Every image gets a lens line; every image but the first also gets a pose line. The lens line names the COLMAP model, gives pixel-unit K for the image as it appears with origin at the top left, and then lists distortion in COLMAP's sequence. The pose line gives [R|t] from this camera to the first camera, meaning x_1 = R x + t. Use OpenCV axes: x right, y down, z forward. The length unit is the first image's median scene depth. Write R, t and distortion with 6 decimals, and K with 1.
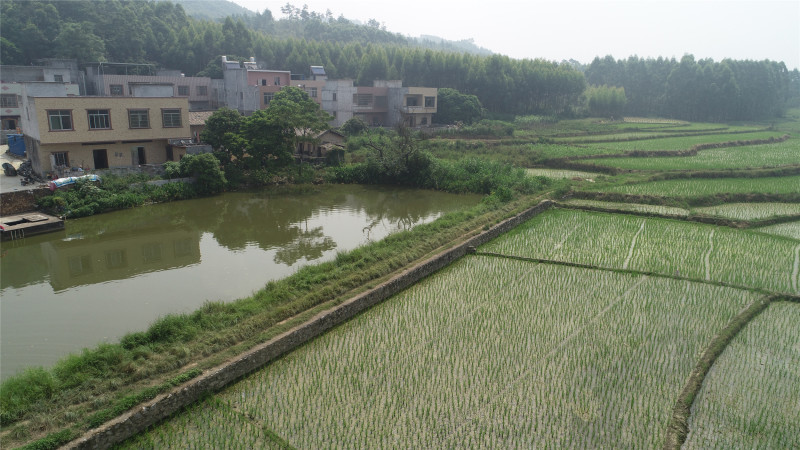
lens RADIAL K [[534.5, 0, 397.5], [0, 534.5, 224.8], [0, 0, 1]] dist [-0.004526, 0.000729]
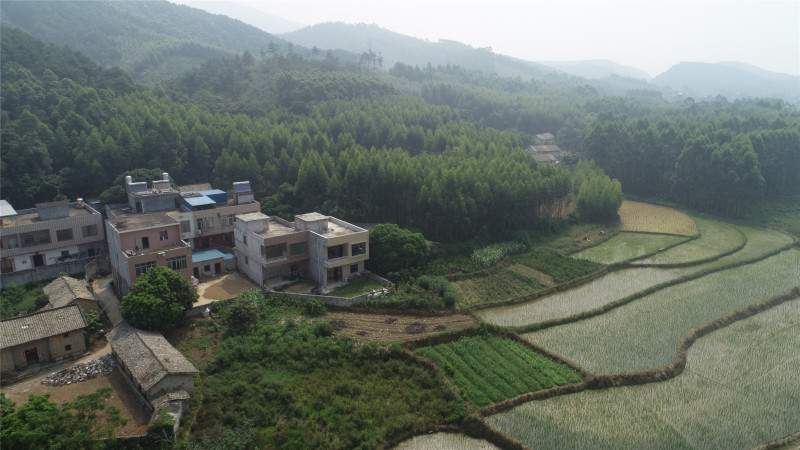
lens RADIAL K [[534.5, 0, 397.5], [0, 534.5, 224.8], [0, 0, 1]] dist [-0.004526, 0.000729]
pose [[0.998594, 0.008361, -0.052338, 0.146537], [-0.007500, 0.999834, 0.016627, -0.254831], [0.052468, -0.016211, 0.998491, 0.174651]]
